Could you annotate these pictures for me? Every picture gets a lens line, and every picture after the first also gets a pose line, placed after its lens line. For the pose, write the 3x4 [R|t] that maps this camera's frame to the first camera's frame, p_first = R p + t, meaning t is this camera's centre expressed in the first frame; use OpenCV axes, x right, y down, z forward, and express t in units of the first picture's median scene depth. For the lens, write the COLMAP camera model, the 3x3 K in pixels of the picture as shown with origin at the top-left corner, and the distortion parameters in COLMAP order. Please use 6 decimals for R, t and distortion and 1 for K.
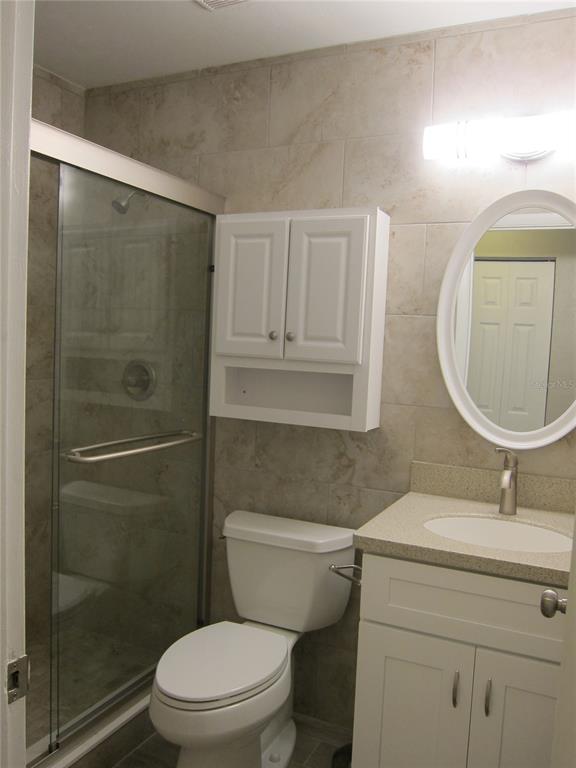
lens RADIAL K [[641.5, 0, 291.9], [0, 641.5, 387.2], [0, 0, 1]] dist [-0.060370, 0.020213]
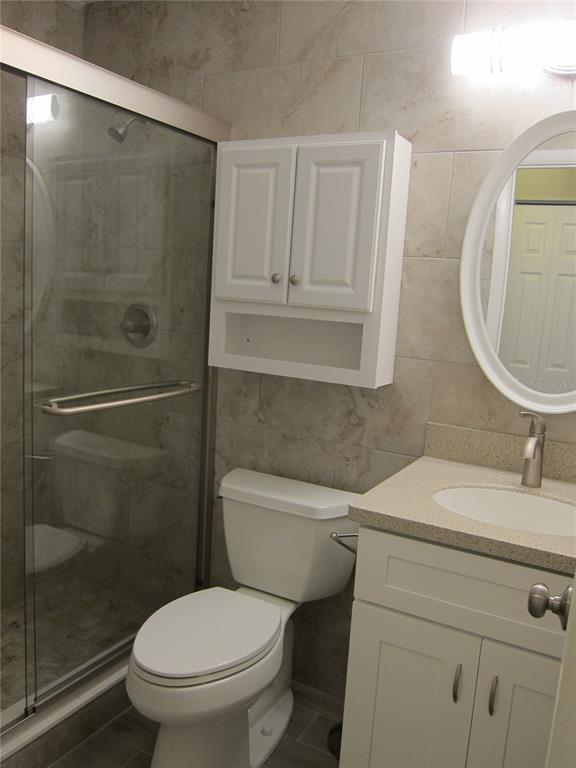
lens RADIAL K [[641.5, 0, 290.2], [0, 641.5, 385.7], [0, 0, 1]] dist [-0.060370, 0.020213]
pose [[0.997645, 0.027648, -0.062776, 0.045278], [-0.022706, 0.996686, 0.078110, -0.001254], [0.064727, -0.076501, 0.994966, 0.087029]]
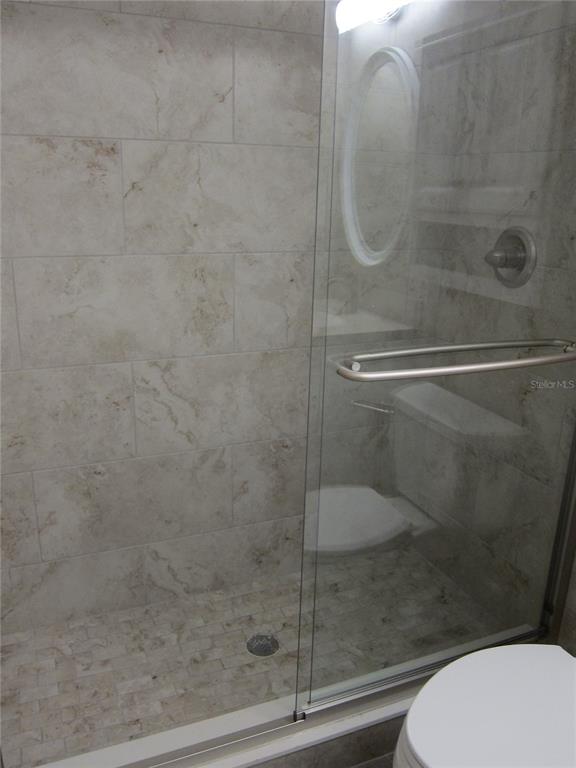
lens RADIAL K [[641.5, 0, 286.3], [0, 641.5, 388.6], [0, 0, 1]] dist [-0.060370, 0.020213]
pose [[0.754116, 0.171958, -0.633829, 0.042250], [-0.036725, 0.974644, 0.220727, -0.017166], [0.655714, -0.143176, 0.741310, 0.330929]]
